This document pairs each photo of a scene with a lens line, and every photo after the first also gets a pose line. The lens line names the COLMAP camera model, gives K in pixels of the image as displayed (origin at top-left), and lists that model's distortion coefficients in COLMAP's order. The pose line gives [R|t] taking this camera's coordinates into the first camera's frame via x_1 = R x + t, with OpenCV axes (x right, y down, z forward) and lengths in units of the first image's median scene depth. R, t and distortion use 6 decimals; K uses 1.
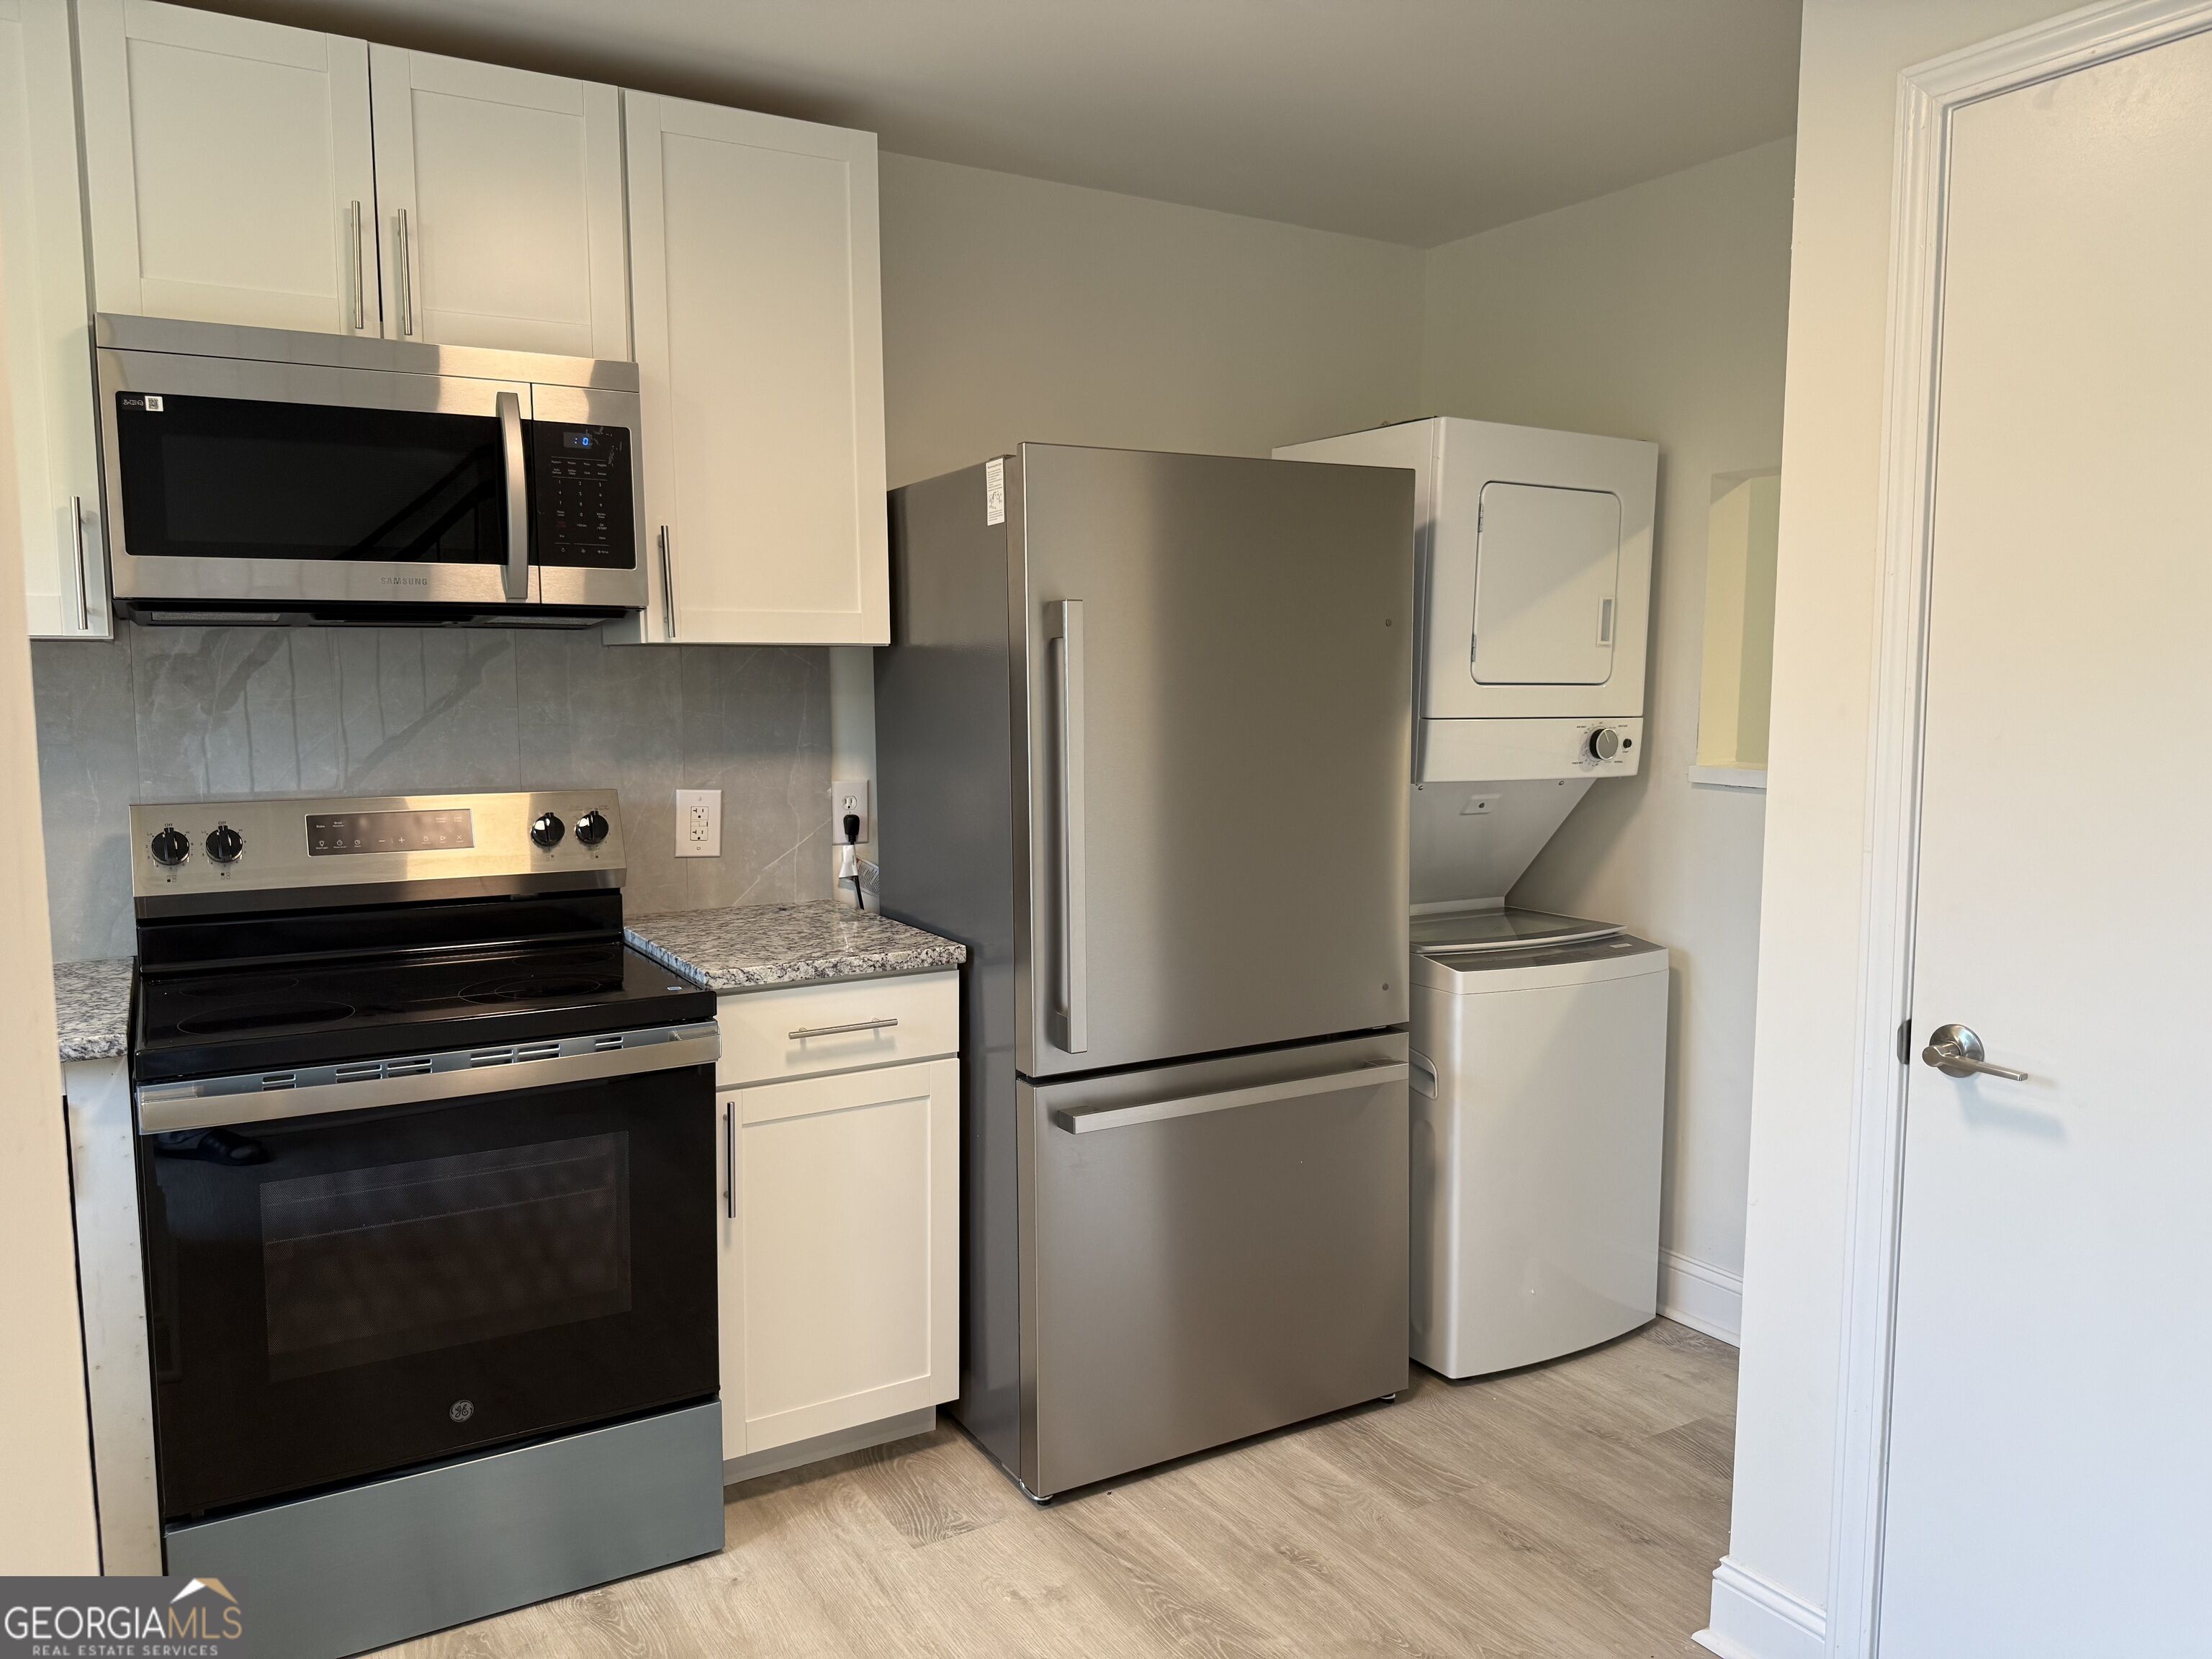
lens RADIAL K [[1530.6, 0, 1106.0], [0, 1530.6, 829.5], [0, 0, 1]] dist [0.057974, -0.111619]
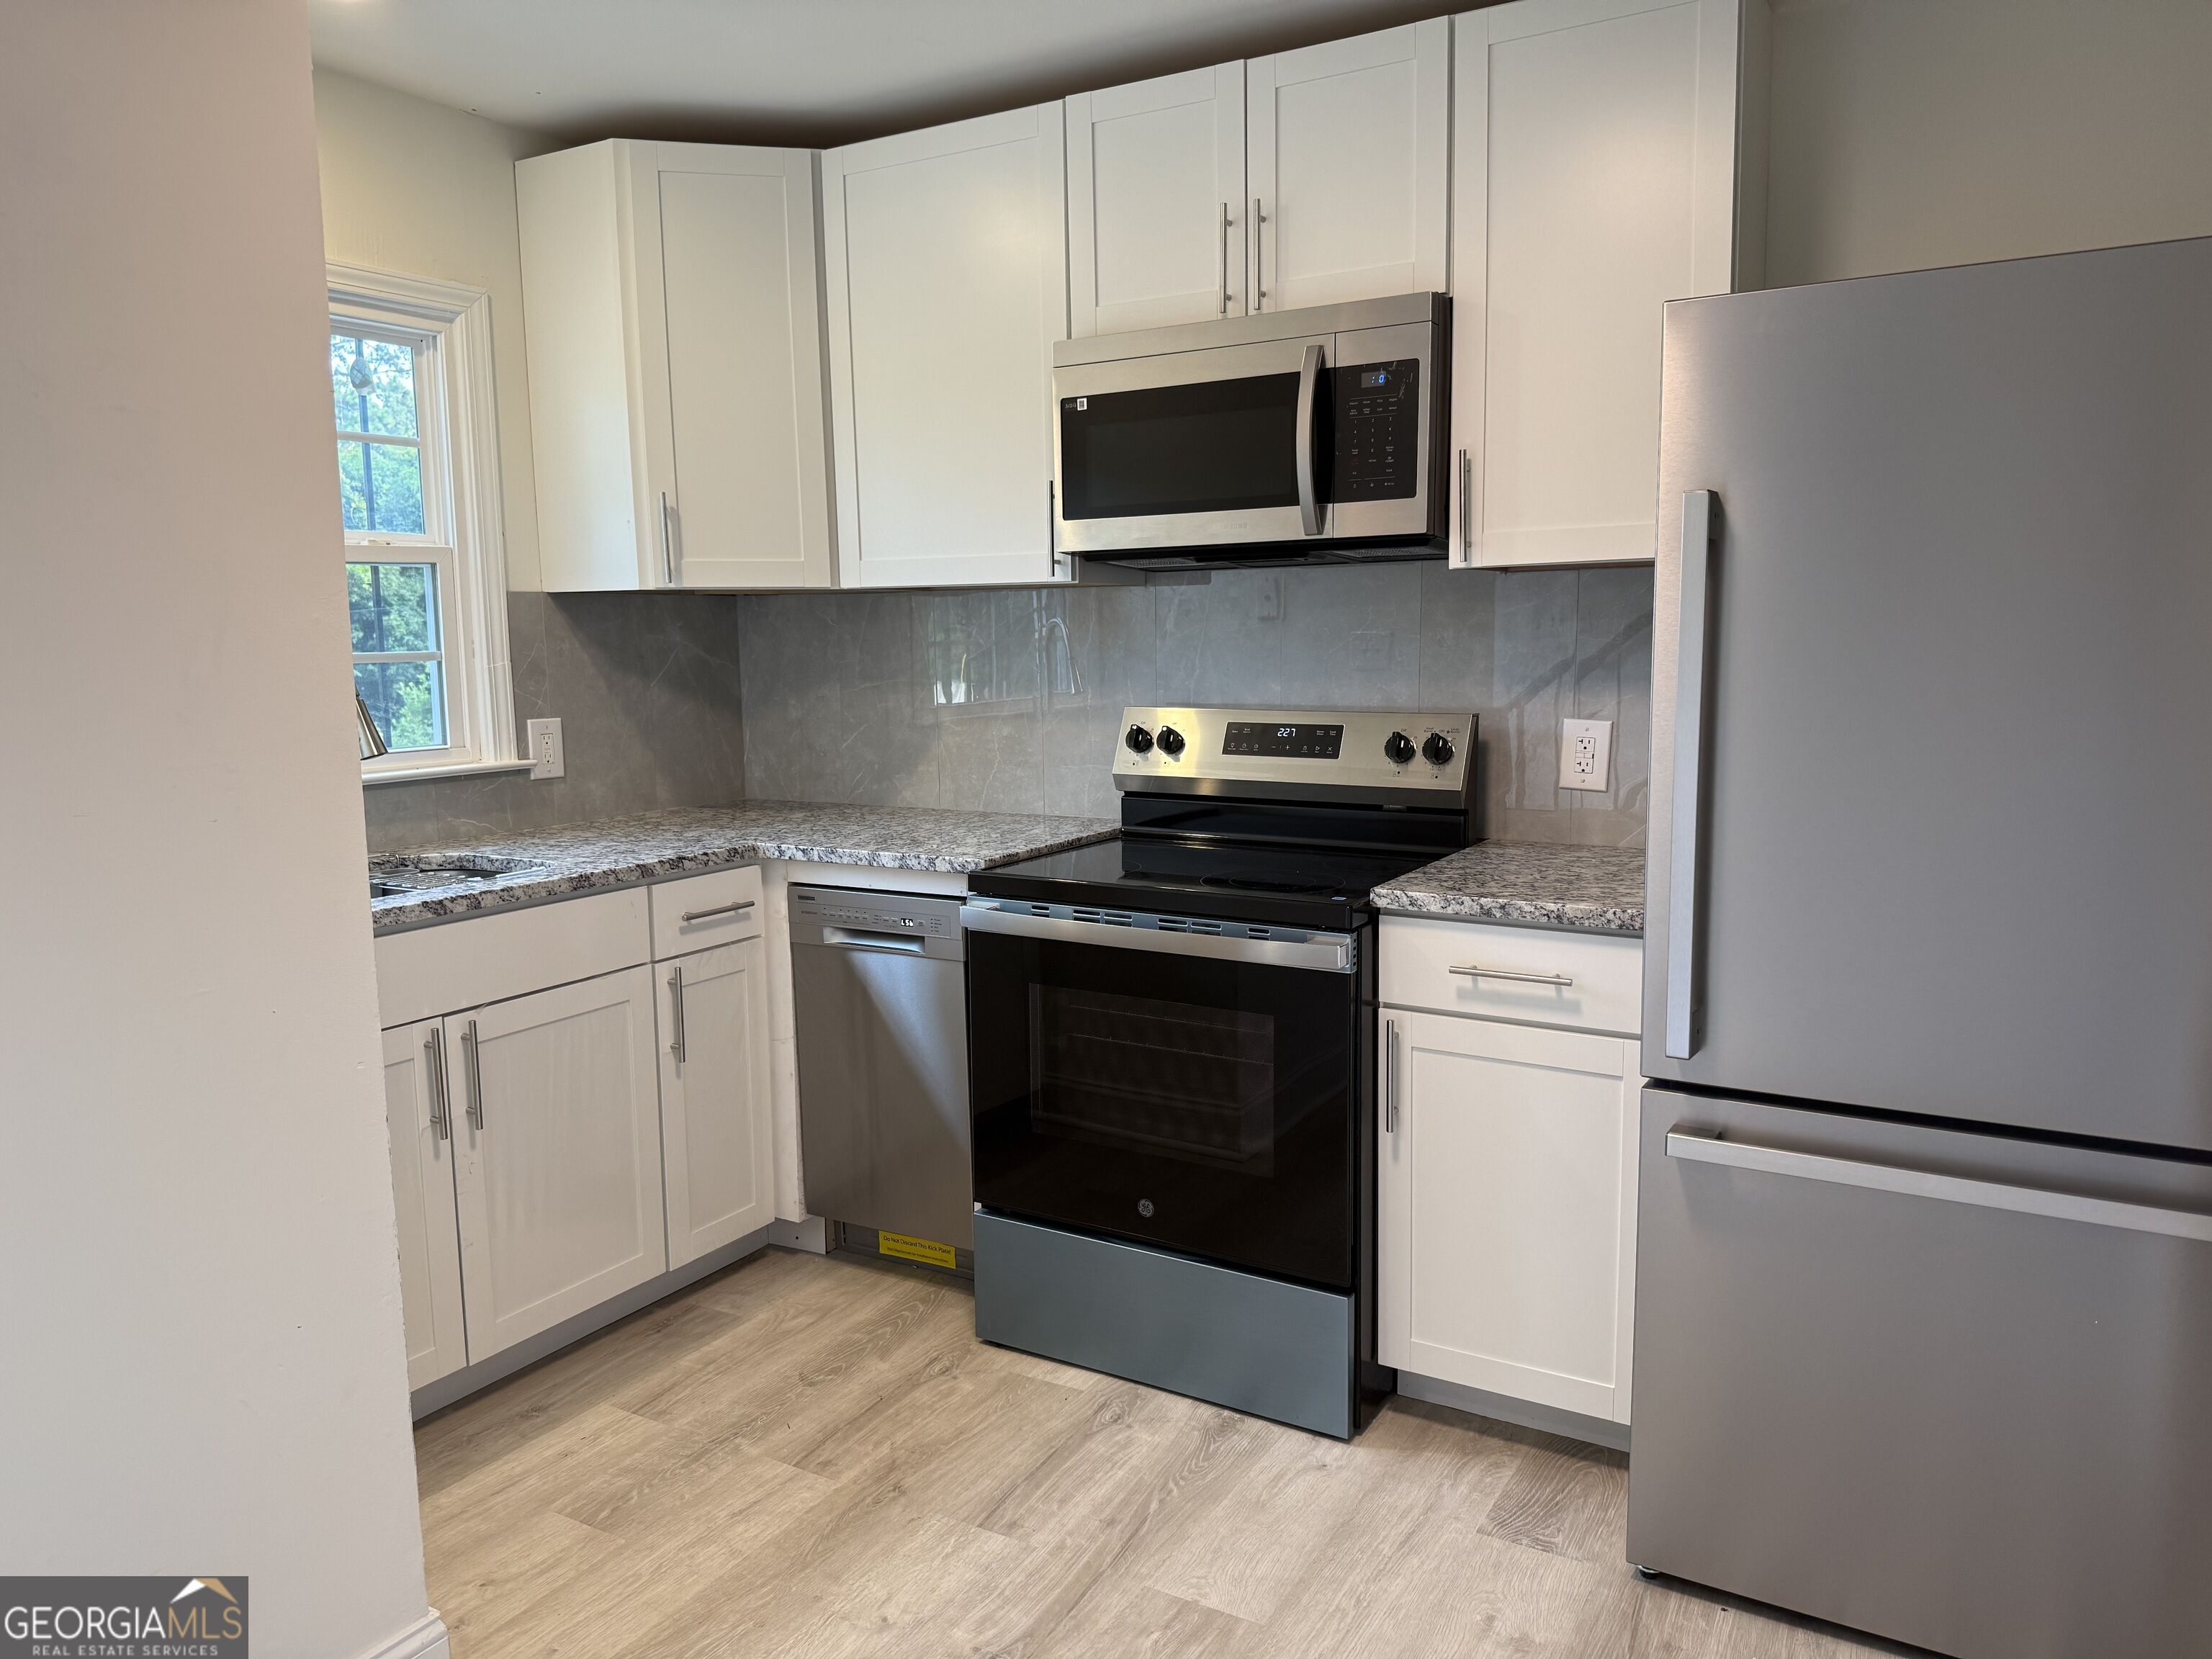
lens RADIAL K [[1530.6, 0, 1106.0], [0, 1530.6, 829.5], [0, 0, 1]] dist [0.057974, -0.111619]
pose [[0.483558, 0.107654, -0.868667, 0.522694], [-0.072447, 0.993925, 0.082849, -0.018915], [0.872309, 0.022870, 0.488419, 0.329006]]
